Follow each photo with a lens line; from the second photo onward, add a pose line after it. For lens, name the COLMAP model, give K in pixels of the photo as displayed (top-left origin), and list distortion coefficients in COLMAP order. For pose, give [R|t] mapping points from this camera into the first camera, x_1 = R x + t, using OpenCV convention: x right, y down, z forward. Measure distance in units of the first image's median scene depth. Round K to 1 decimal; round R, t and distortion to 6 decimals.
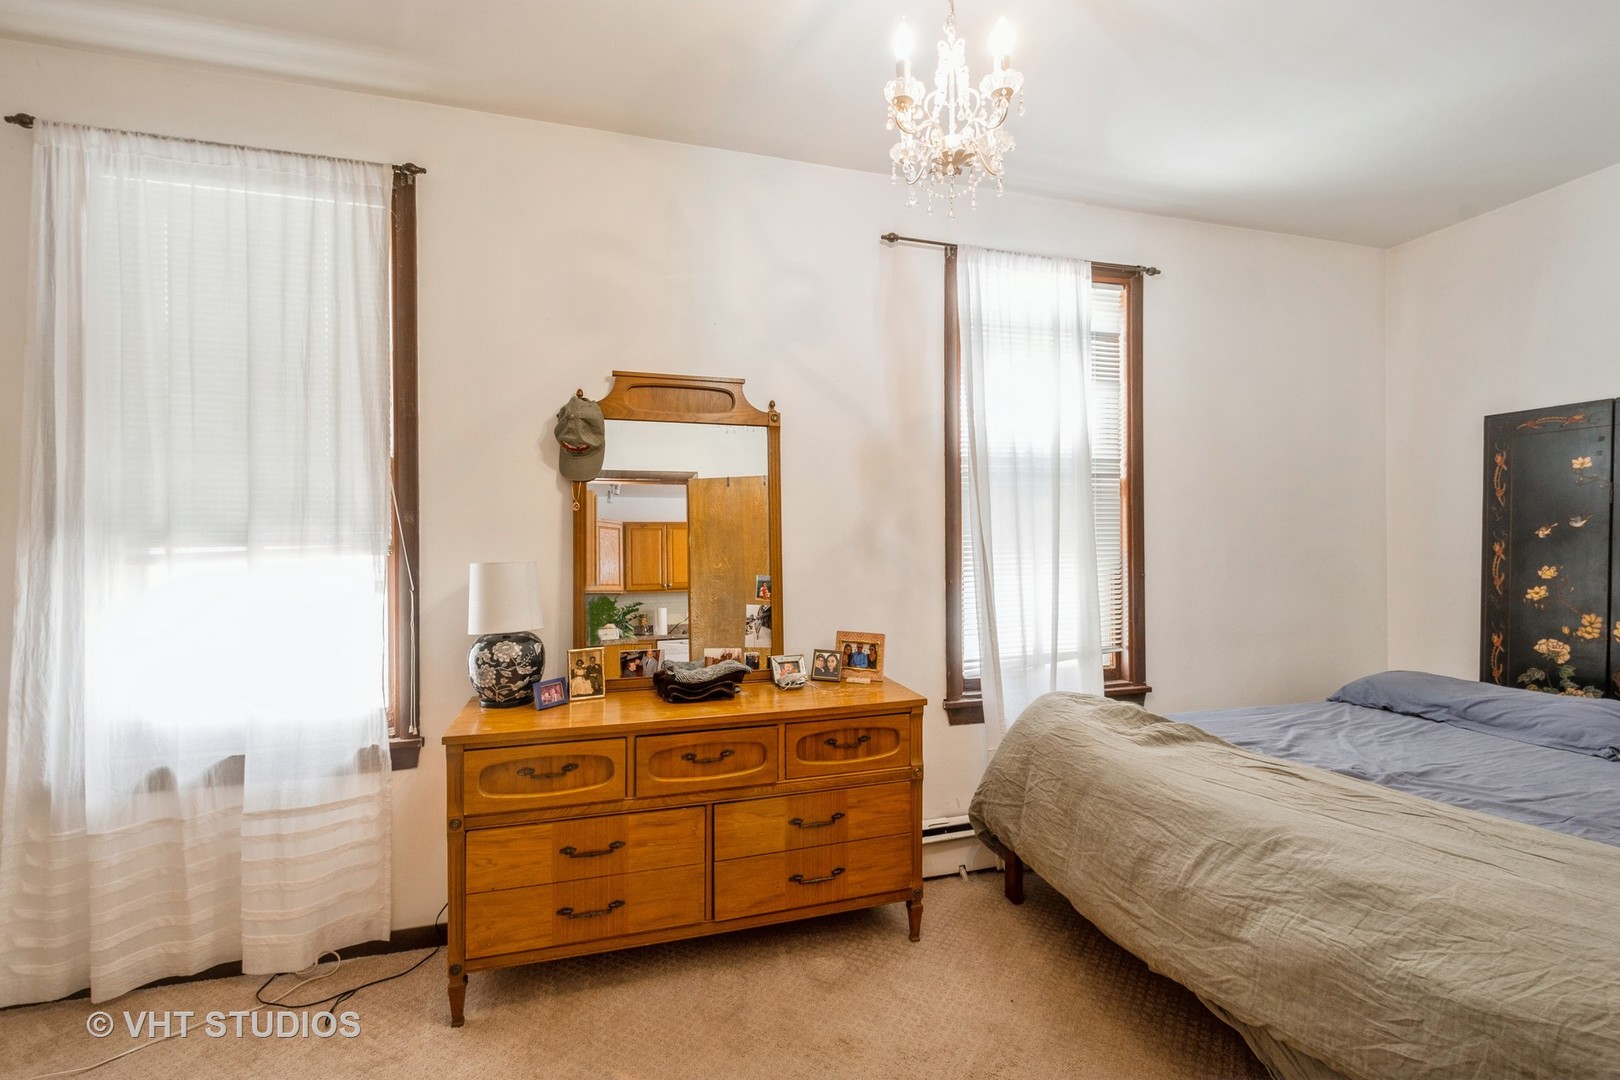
lens RADIAL K [[716.9, 0, 810.1], [0, 716.9, 525.1], [0, 0, 1]] dist [0.016205, -0.003924]
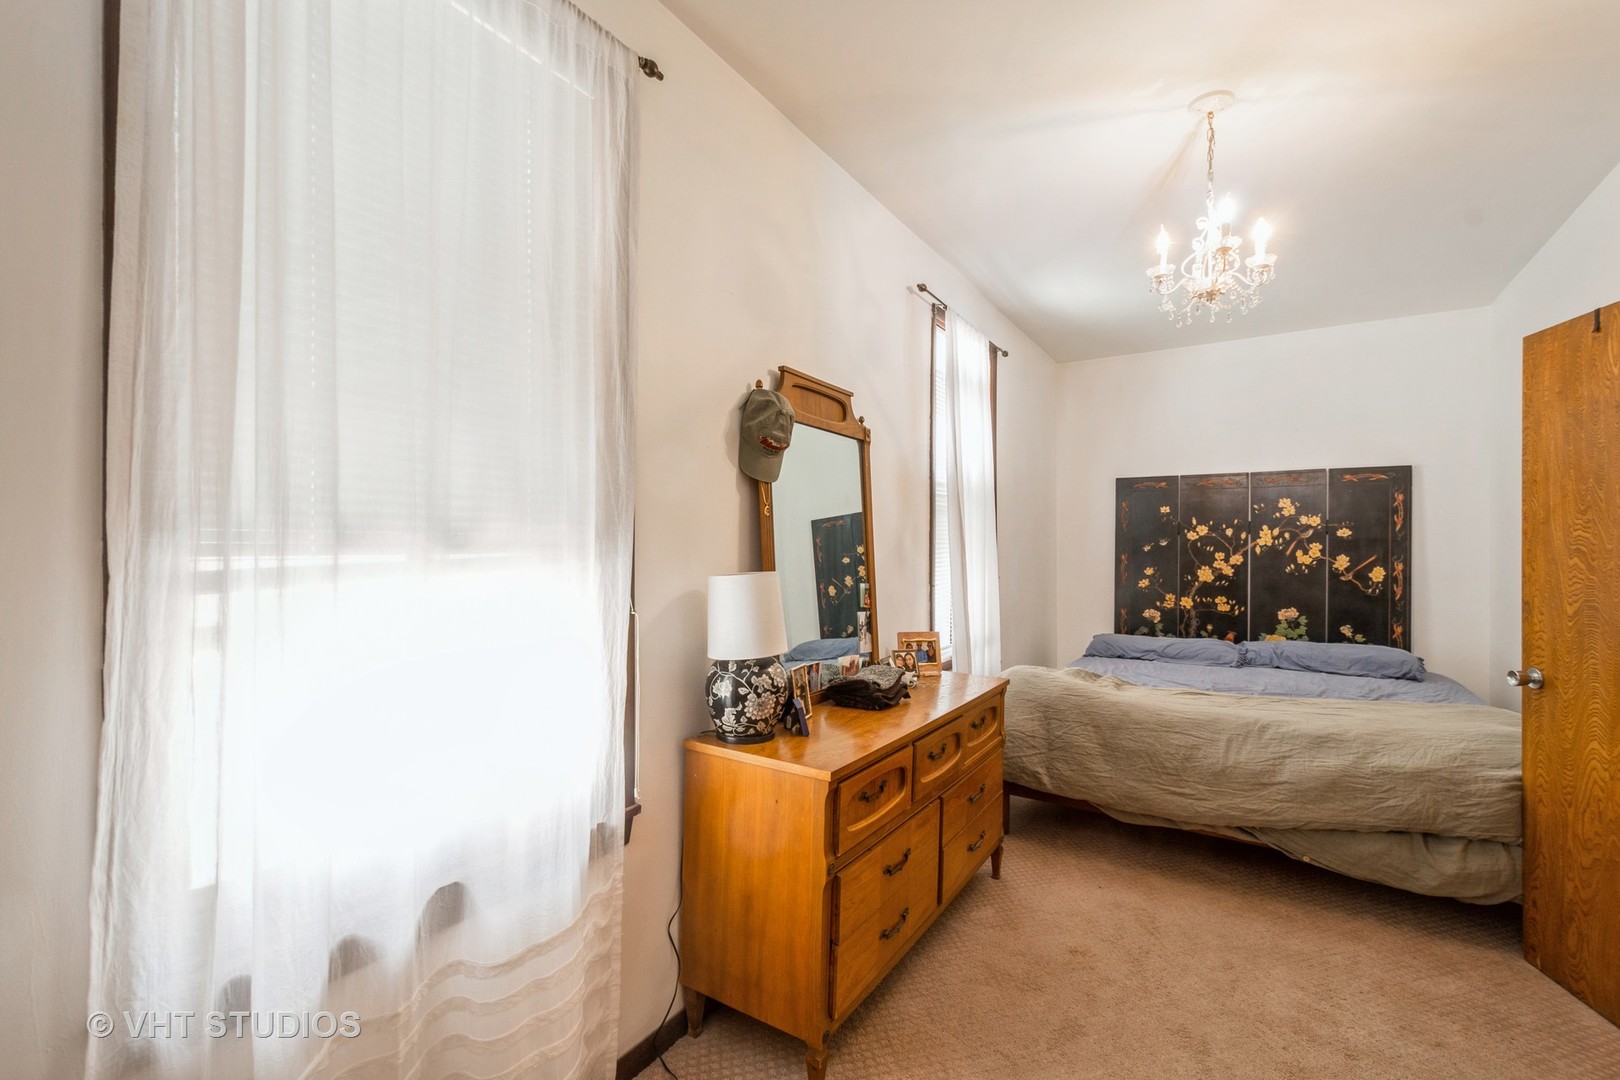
lens RADIAL K [[722.6, 0, 812.1], [0, 722.6, 532.4], [0, 0, 1]] dist [0.003743, 0.000794]
pose [[0.744338, 0.023081, 0.667404, -0.873938], [-0.019883, 0.999725, -0.012399, 0.011131], [-0.667507, -0.004041, 0.744592, 0.284583]]
